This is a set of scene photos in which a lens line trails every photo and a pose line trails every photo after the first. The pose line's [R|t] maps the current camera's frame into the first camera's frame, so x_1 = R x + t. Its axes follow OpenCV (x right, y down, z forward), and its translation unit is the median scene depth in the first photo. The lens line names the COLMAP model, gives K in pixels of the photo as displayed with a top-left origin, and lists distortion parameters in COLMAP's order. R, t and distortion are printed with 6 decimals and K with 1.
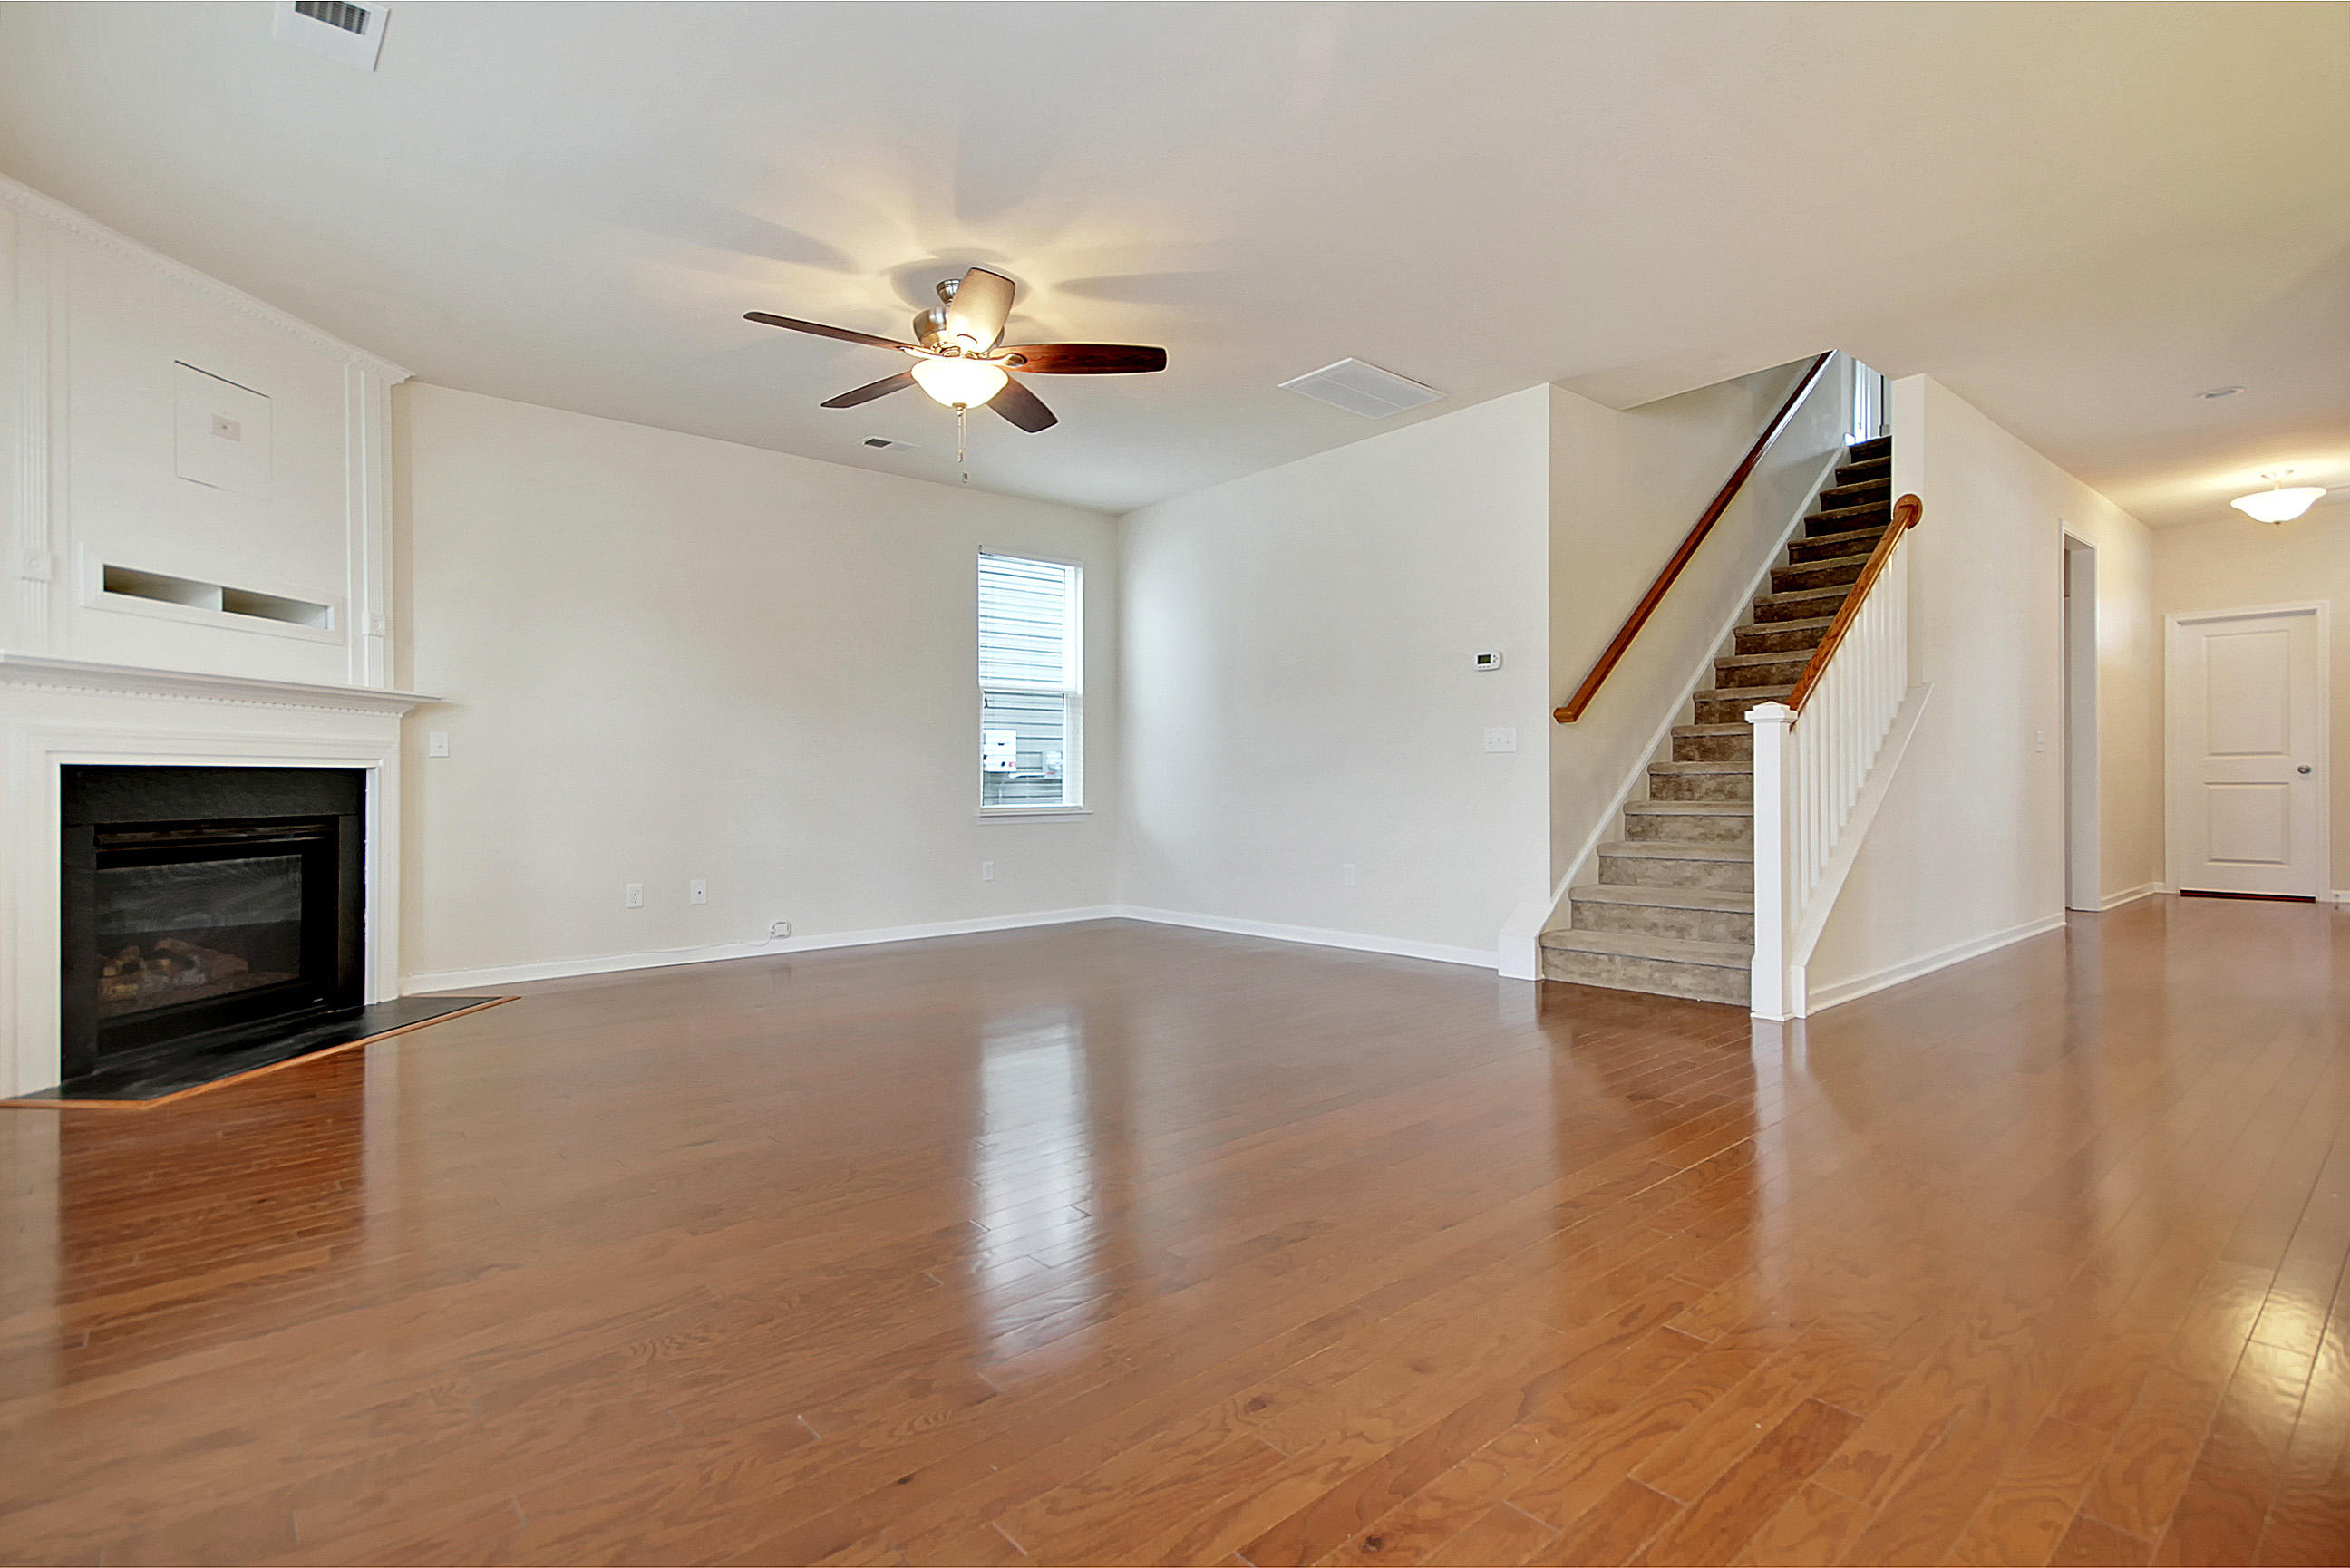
lens RADIAL K [[1111.7, 0, 1175.0], [0, 1111.7, 784.0], [0, 0, 1]] dist [-0.001820, -0.000284]
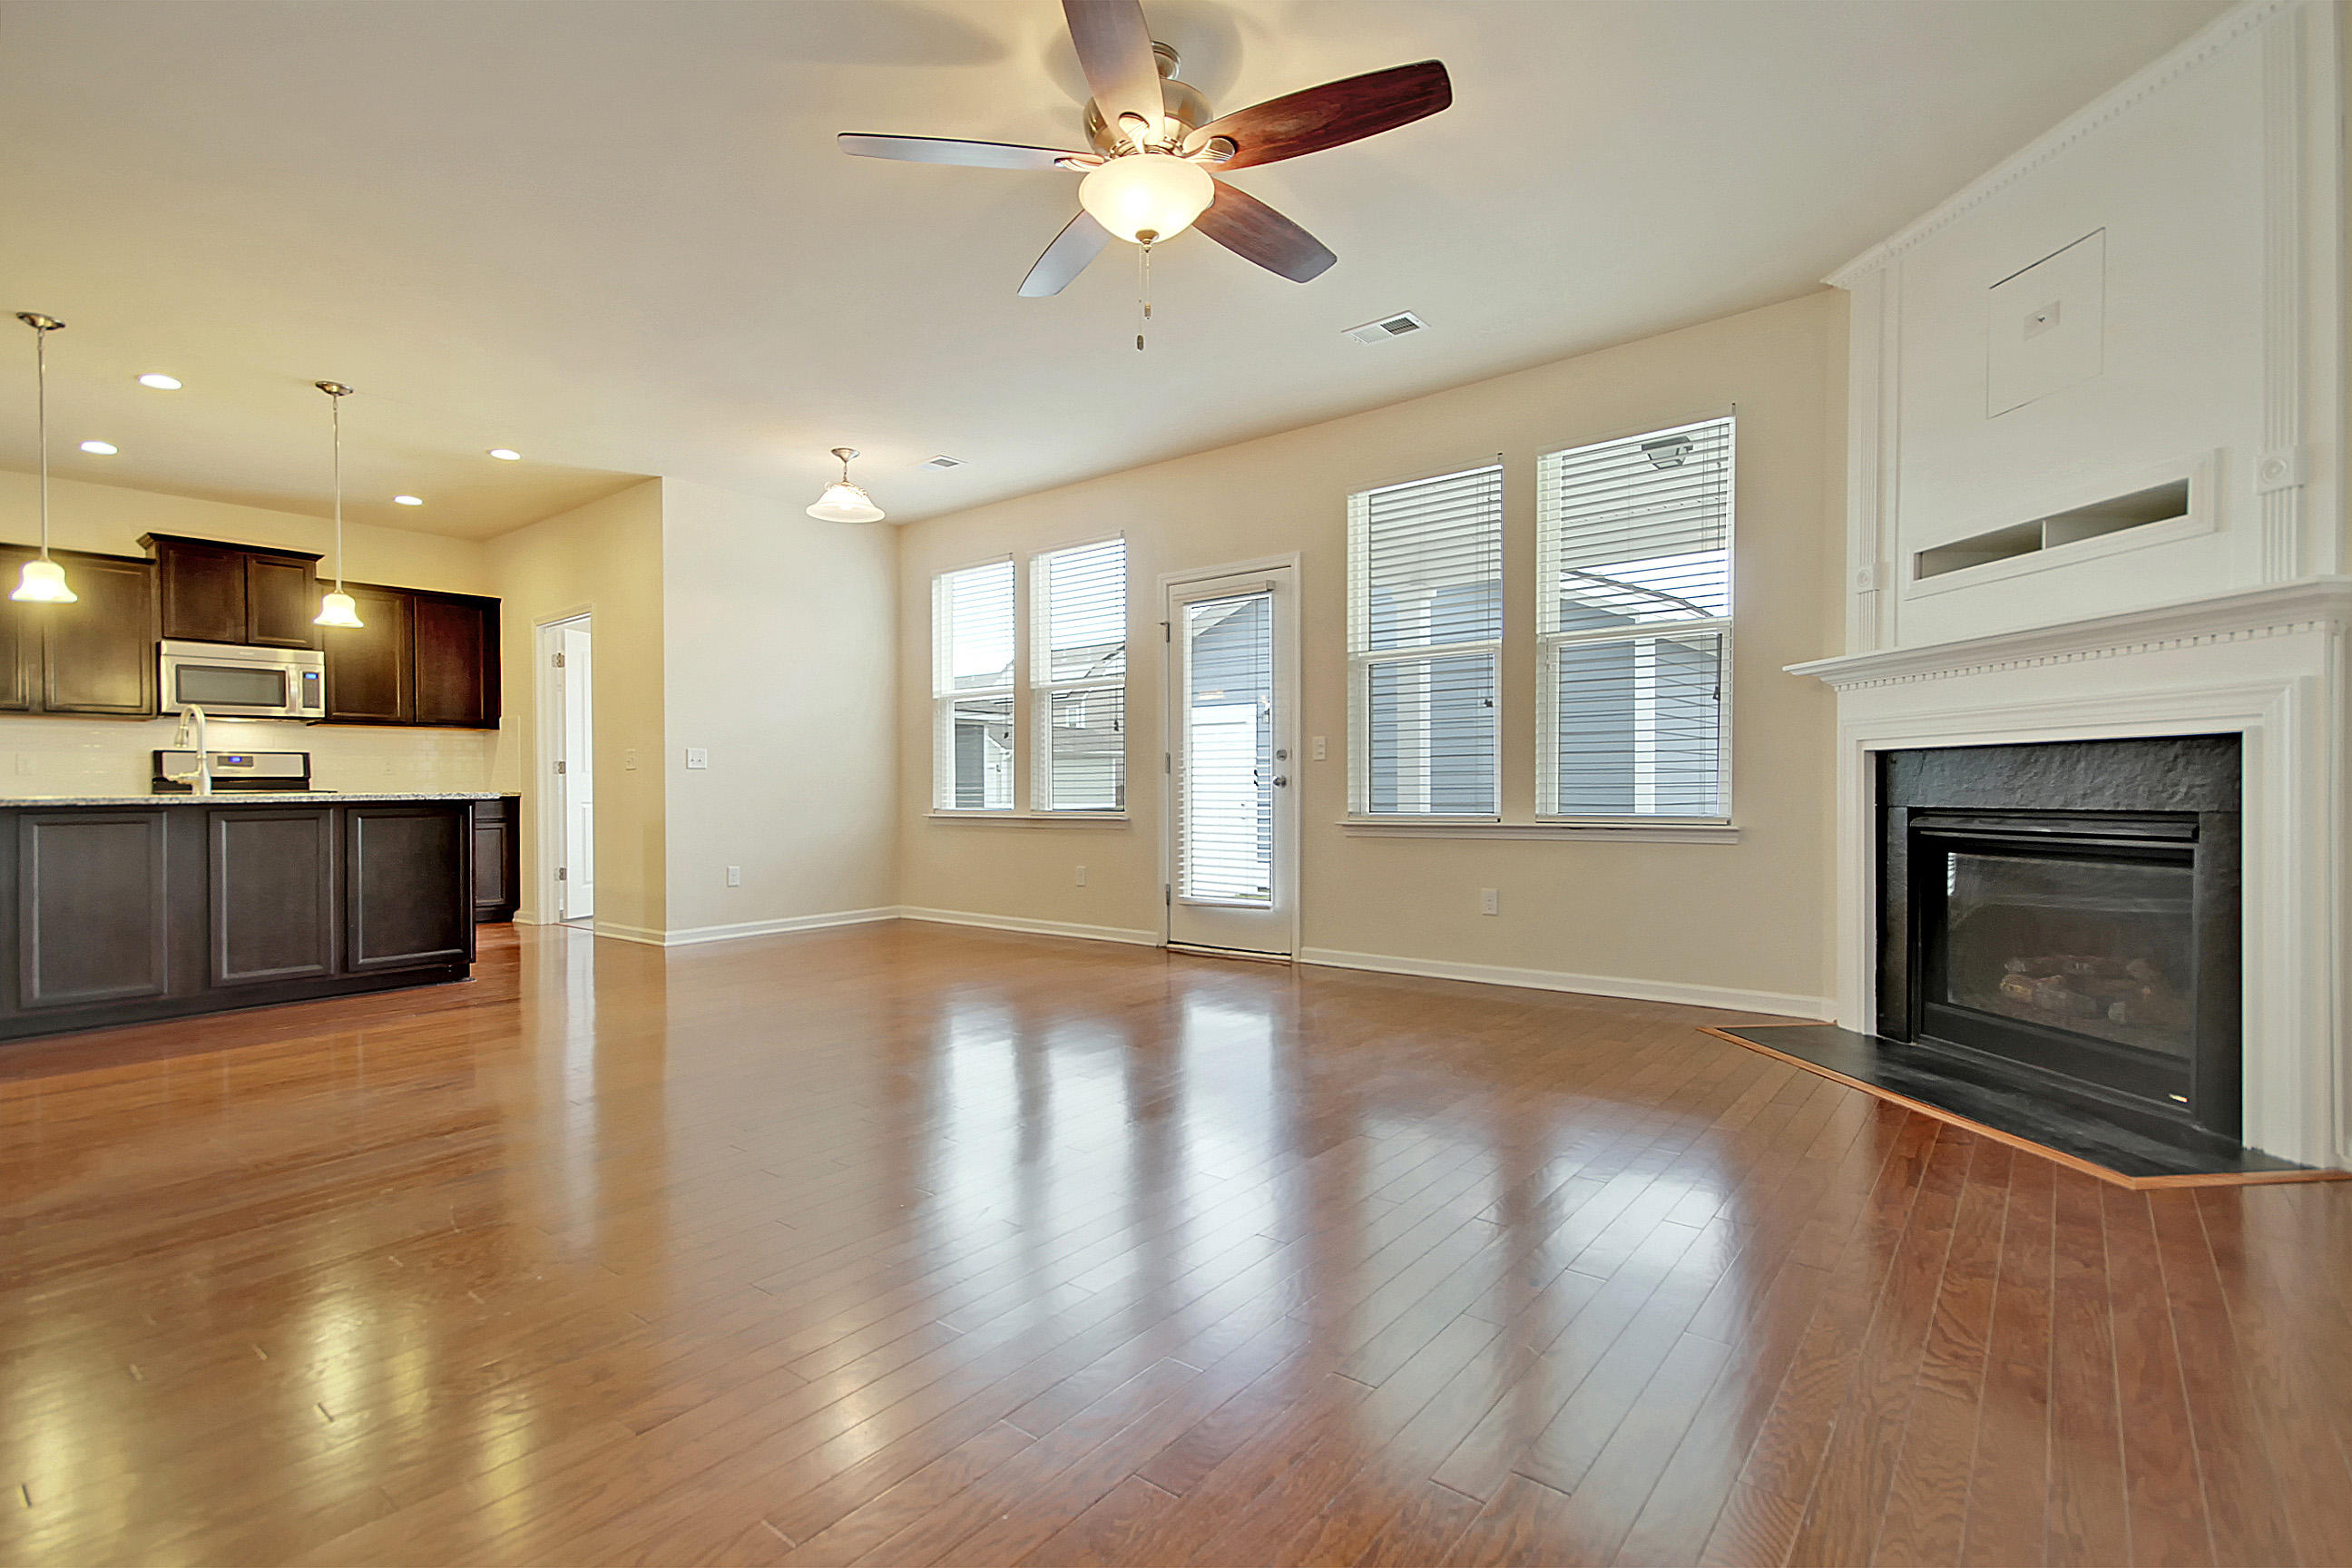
lens RADIAL K [[1122.6, 0, 1178.2], [0, 1122.6, 811.8], [0, 0, 1]] dist [-0.000002, -0.000192]
pose [[-0.982104, 0.027294, -0.186351, -0.083700], [0.023444, 0.999464, 0.022832, 0.000357], [0.186874, 0.018054, -0.982218, 1.611655]]
